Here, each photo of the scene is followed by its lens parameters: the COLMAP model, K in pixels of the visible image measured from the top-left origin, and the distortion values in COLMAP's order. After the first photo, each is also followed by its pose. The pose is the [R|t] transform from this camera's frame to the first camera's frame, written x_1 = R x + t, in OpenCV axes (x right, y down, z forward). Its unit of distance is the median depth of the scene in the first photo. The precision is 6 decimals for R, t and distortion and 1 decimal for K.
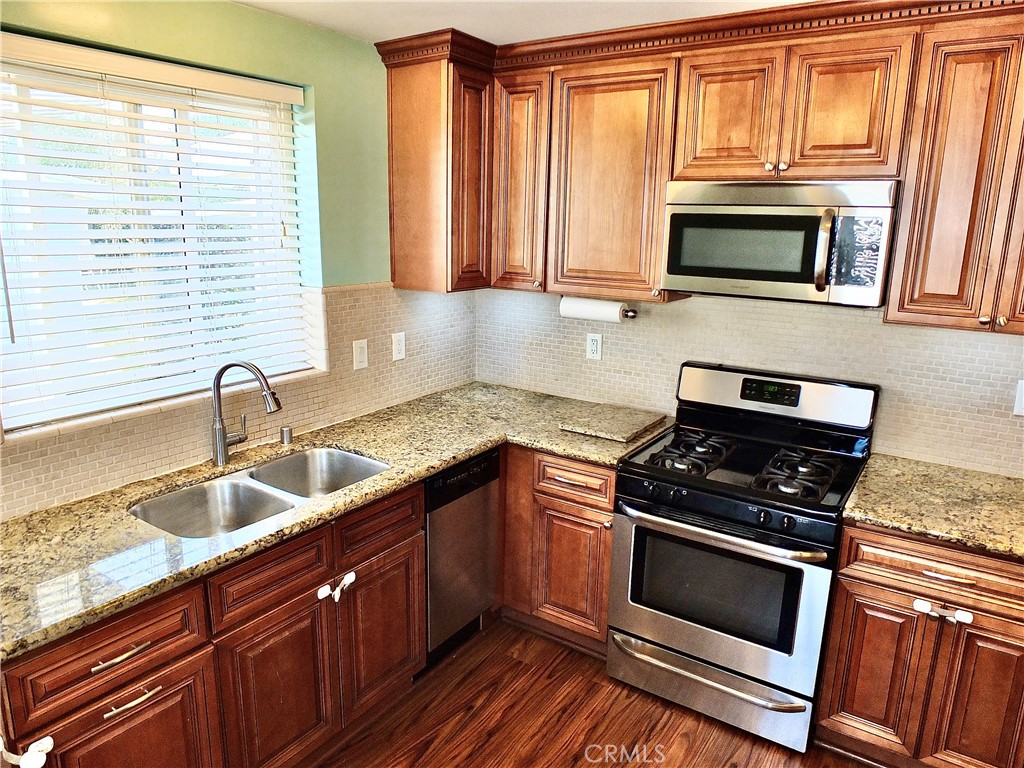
lens RADIAL K [[702.5, 0, 512.0], [0, 702.5, 384.0], [0, 0, 1]] dist [-0.021550, -0.000244]
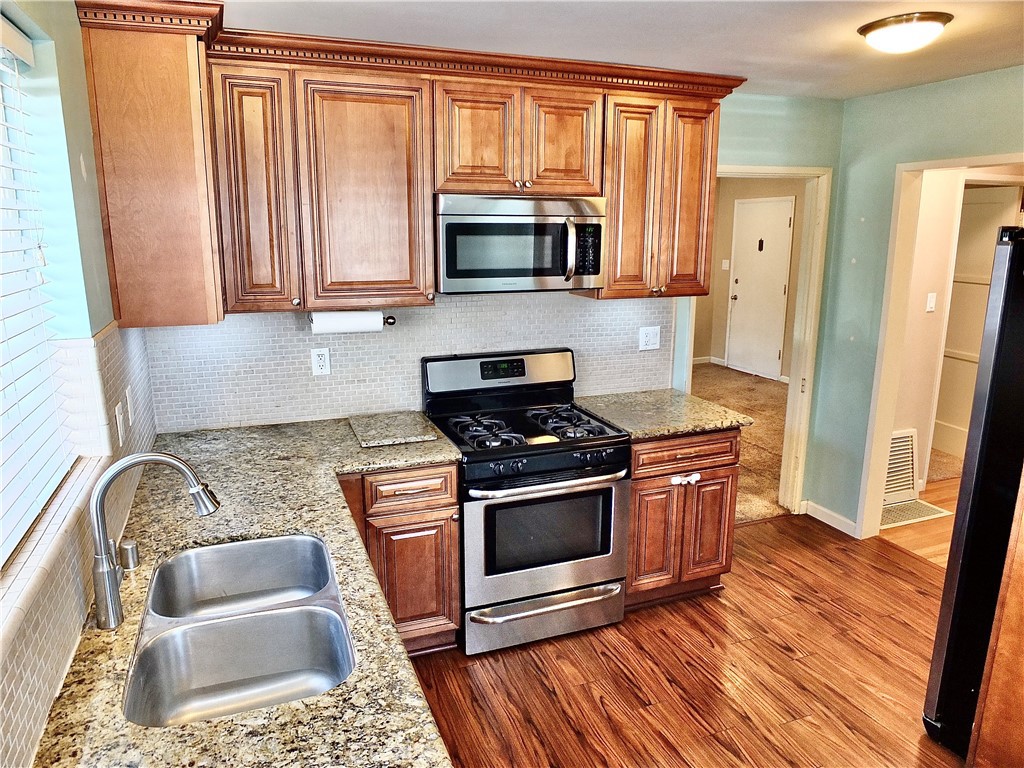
lens RADIAL K [[702.5, 0, 512.0], [0, 702.5, 384.0], [0, 0, 1]] dist [-0.021550, -0.000244]
pose [[0.574028, -0.197156, 0.794746, -0.627514], [0.195426, 0.975519, 0.100849, -0.087168], [-0.795173, 0.097423, 0.598505, 0.282746]]
